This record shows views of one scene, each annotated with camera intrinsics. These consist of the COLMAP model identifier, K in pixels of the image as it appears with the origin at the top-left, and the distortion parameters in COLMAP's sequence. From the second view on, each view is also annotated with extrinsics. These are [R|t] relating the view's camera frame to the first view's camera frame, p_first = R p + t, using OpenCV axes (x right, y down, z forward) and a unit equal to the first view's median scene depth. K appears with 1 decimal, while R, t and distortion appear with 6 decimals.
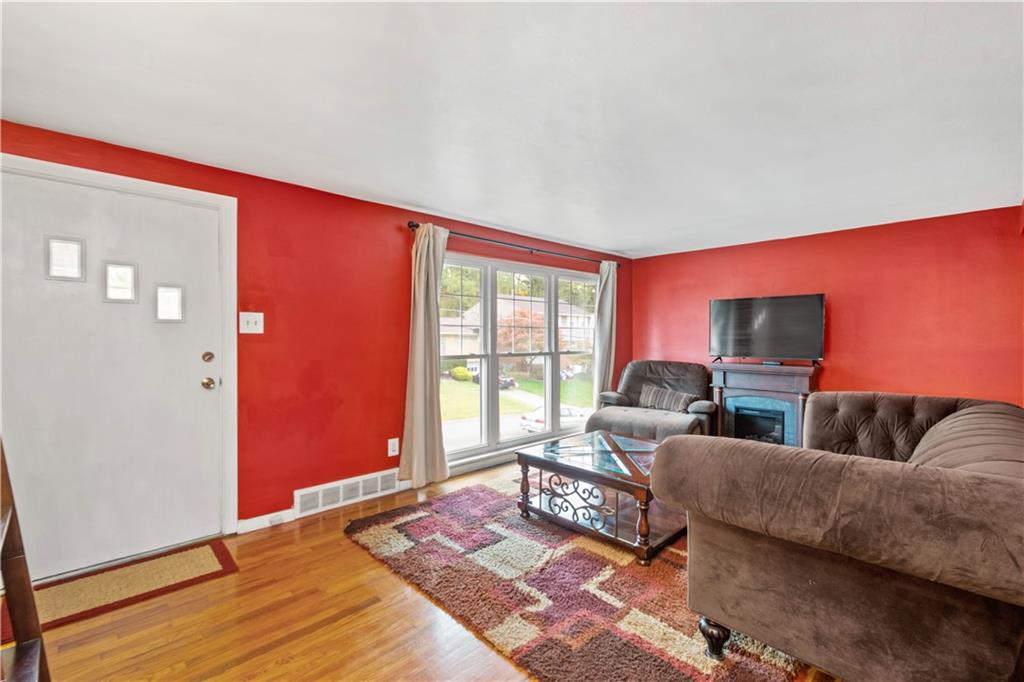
lens RADIAL K [[453.0, 0, 520.4], [0, 453.0, 338.7], [0, 0, 1]] dist [0.004586, -0.000006]
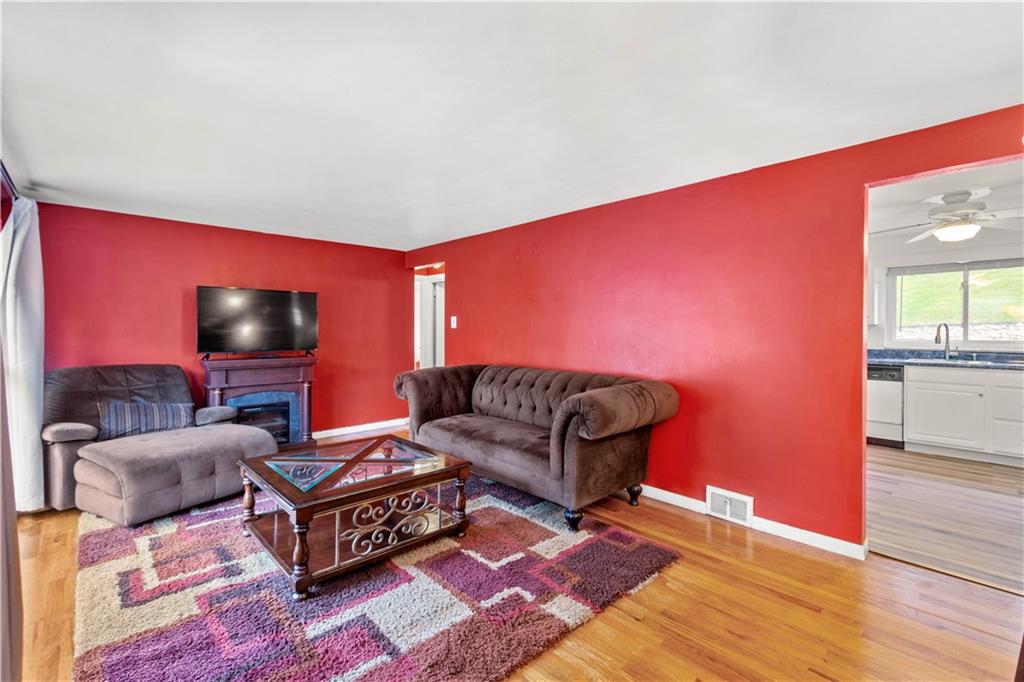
lens RADIAL K [[453.0, 0, 513.6], [0, 453.0, 333.1], [0, 0, 1]] dist [0.004586, -0.000006]
pose [[0.018583, -0.009130, 0.999786, -0.634556], [0.007800, 0.999929, 0.008986, -0.003394], [-0.999797, 0.007631, 0.018652, 0.653738]]
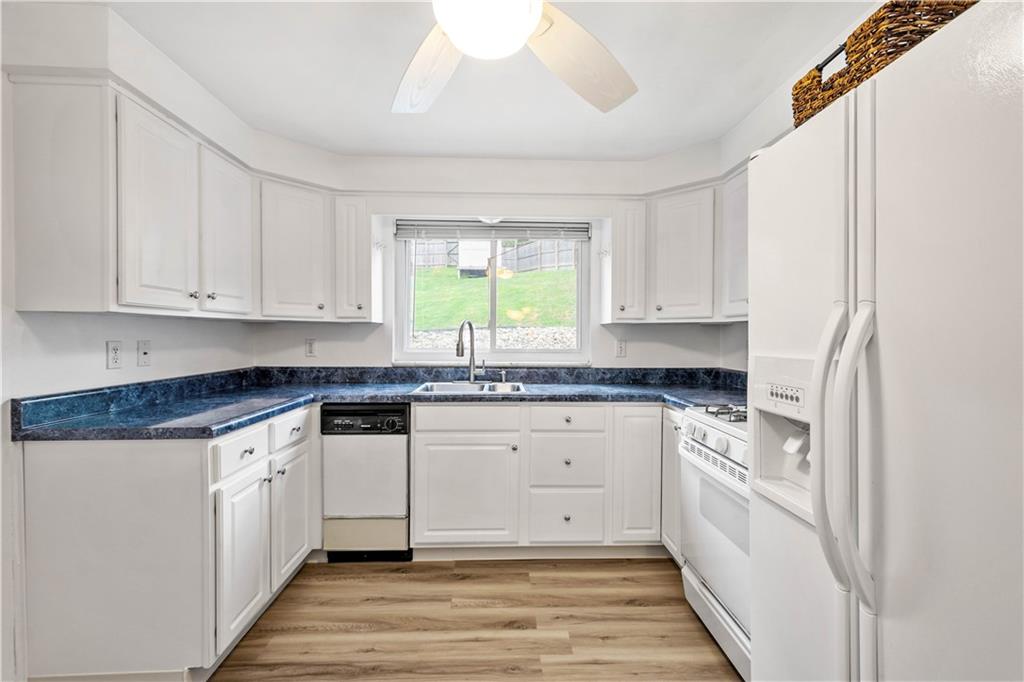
lens RADIAL K [[453.0, 0, 520.3], [0, 453.0, 340.7], [0, 0, 1]] dist [0.004586, -0.000006]
pose [[-0.745960, -0.015870, 0.665802, 0.263756], [-0.000393, 0.999726, 0.023388, 0.006260], [-0.665991, 0.017185, -0.745762, -0.180732]]
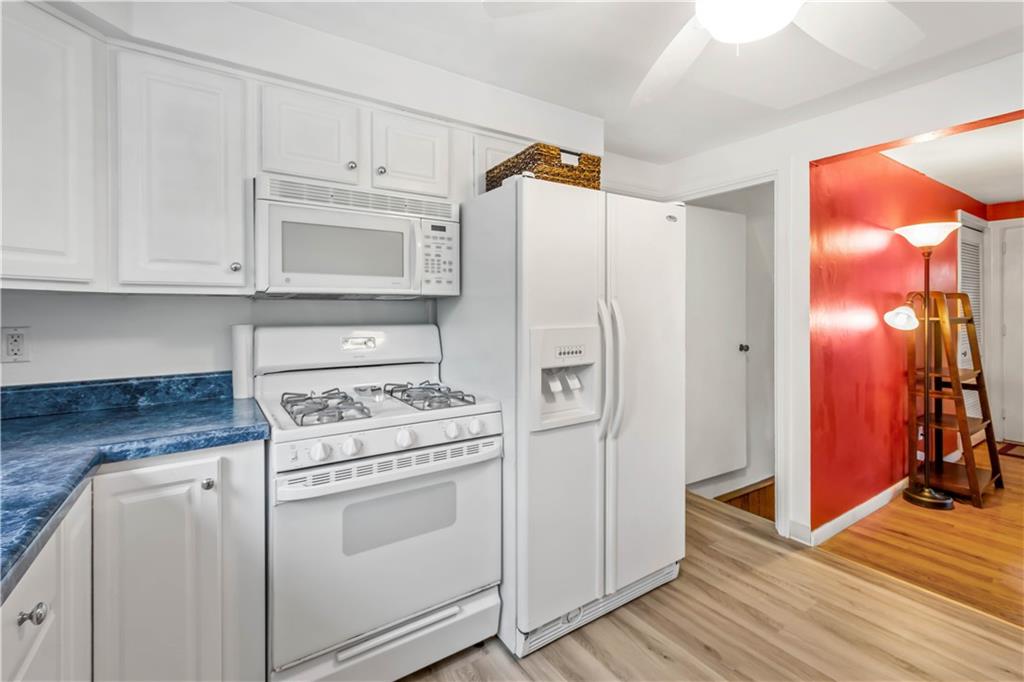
lens RADIAL K [[453.0, 0, 524.8], [0, 453.0, 314.7], [0, 0, 1]] dist [0.004586, -0.000006]
pose [[-0.182409, -0.002156, -0.983220, 0.898326], [-0.003776, 0.999992, -0.001493, 0.012755], [0.983215, 0.003440, -0.182416, -0.537367]]
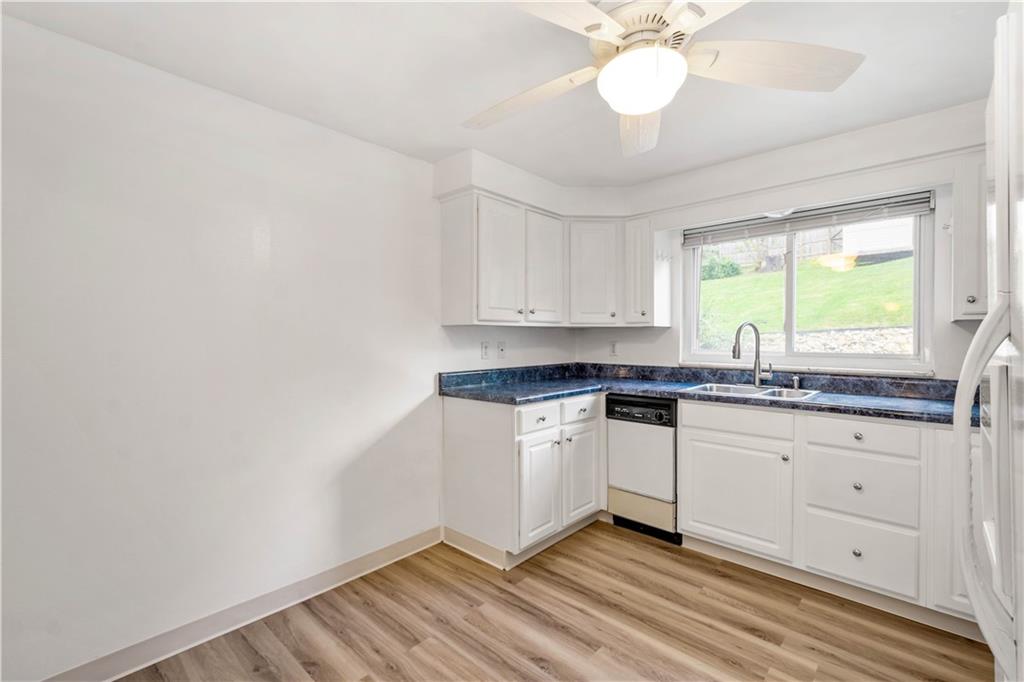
lens RADIAL K [[453.0, 0, 510.6], [0, 453.0, 339.9], [0, 0, 1]] dist [0.004586, -0.000006]
pose [[-0.051054, -0.009655, 0.998649, 0.084252], [0.011738, 0.999878, 0.010267, 0.006969], [-0.998627, 0.012246, -0.050935, -0.278251]]
